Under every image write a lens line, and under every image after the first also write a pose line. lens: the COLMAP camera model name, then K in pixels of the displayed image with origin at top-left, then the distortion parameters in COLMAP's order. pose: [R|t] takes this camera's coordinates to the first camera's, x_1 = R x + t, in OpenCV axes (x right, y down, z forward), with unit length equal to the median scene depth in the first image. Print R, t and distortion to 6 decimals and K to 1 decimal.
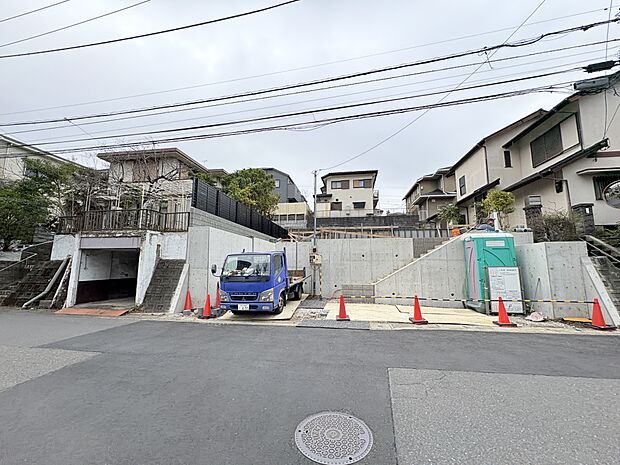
lens RADIAL K [[245.6, 0, 309.9], [0, 245.6, 236.3], [0, 0, 1]] dist [0.001302, -0.000546]
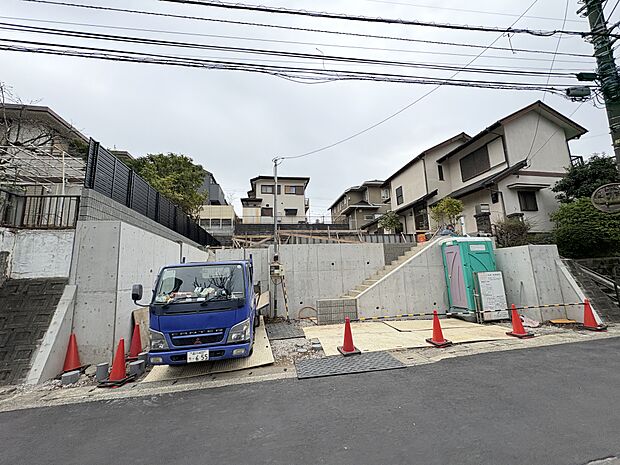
lens RADIAL K [[245.6, 0, 309.9], [0, 245.6, 235.4], [0, 0, 1]] dist [0.001302, -0.000546]
pose [[0.941118, 0.015802, 0.337707, -0.145666], [-0.000819, 0.999011, -0.044465, 0.018587], [-0.338076, 0.041571, 0.940200, 0.229660]]
